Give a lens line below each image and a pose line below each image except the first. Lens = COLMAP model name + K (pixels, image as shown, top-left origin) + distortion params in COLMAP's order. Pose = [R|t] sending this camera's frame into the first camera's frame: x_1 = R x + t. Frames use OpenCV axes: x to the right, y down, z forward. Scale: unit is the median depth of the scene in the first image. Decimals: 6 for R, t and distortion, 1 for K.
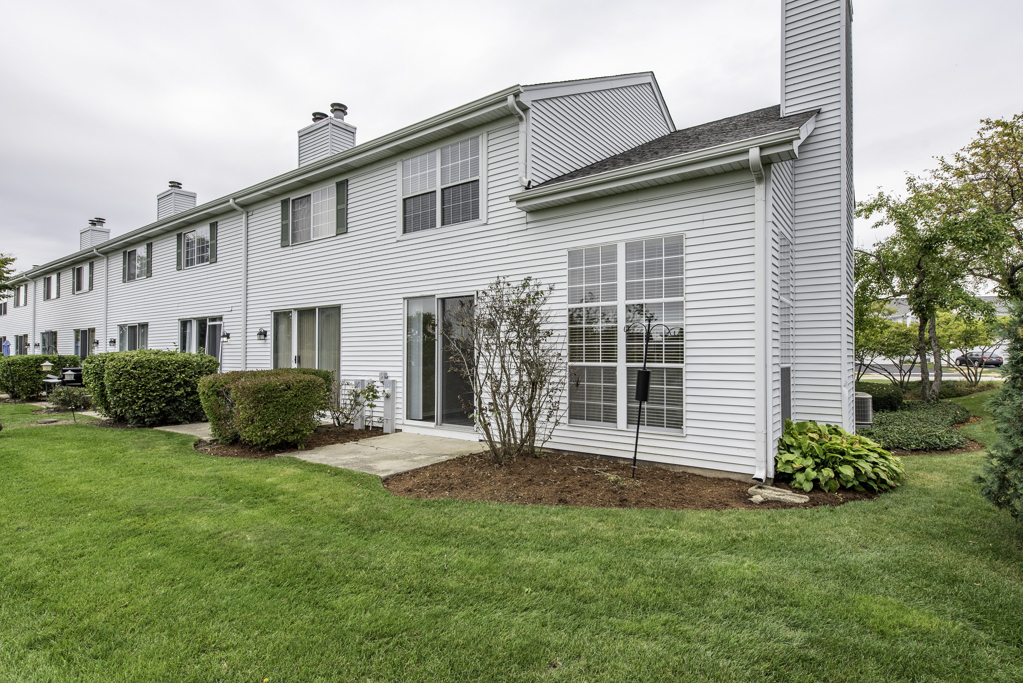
lens RADIAL K [[529.3, 0, 482.8], [0, 529.3, 360.8], [0, 0, 1]] dist [0.009738, -0.006077]
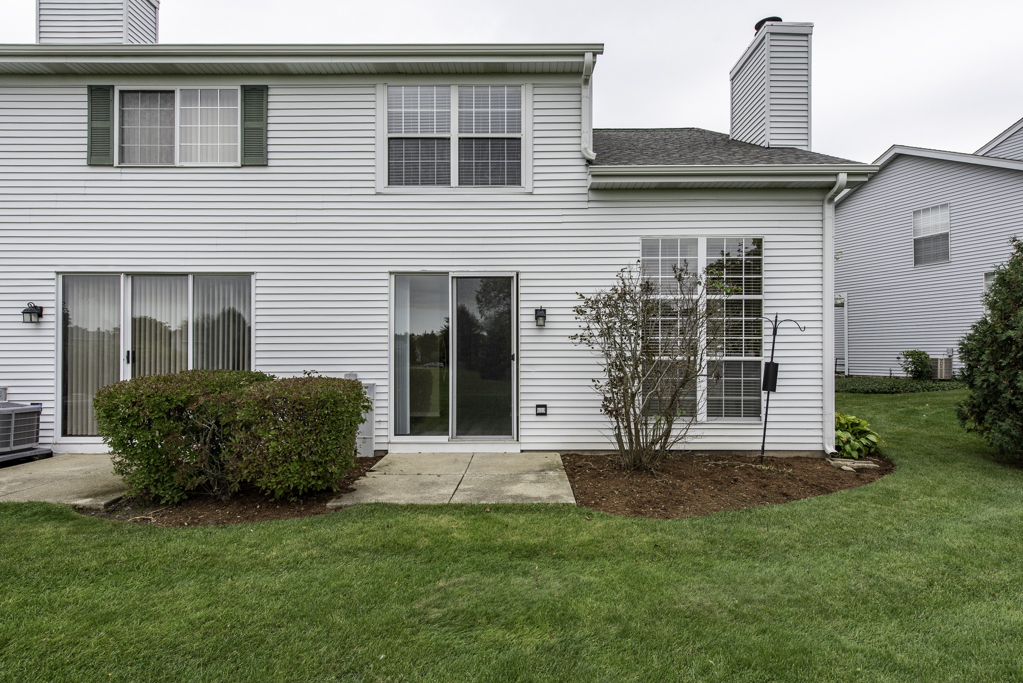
lens RADIAL K [[529.3, 0, 506.0], [0, 529.3, 350.9], [0, 0, 1]] dist [0.009738, -0.006077]
pose [[0.786674, -0.008258, 0.617313, -0.521602], [0.007552, 0.999964, 0.003752, -0.010942], [-0.617322, 0.001710, 0.786708, 0.346465]]
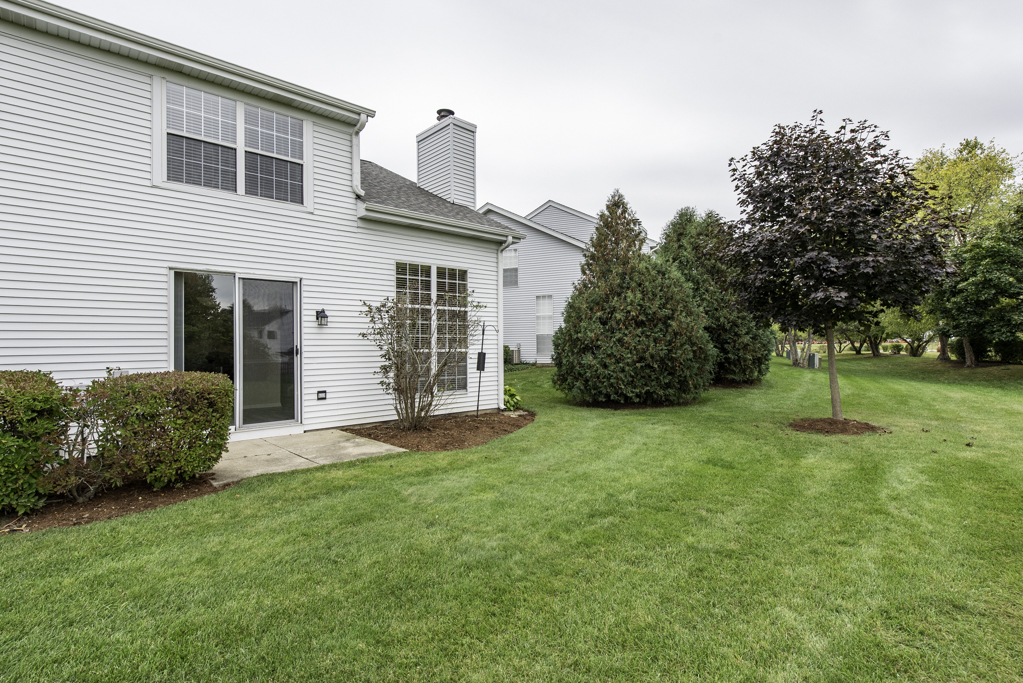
lens RADIAL K [[505.5, 0, 516.4], [0, 505.5, 348.1], [0, 0, 1]] dist [-0.001095, -0.001434]
pose [[0.151307, -0.014266, 0.988384, -0.839857], [0.009274, 0.999872, 0.013013, -0.012101], [-0.988443, 0.007197, 0.151420, 0.455181]]
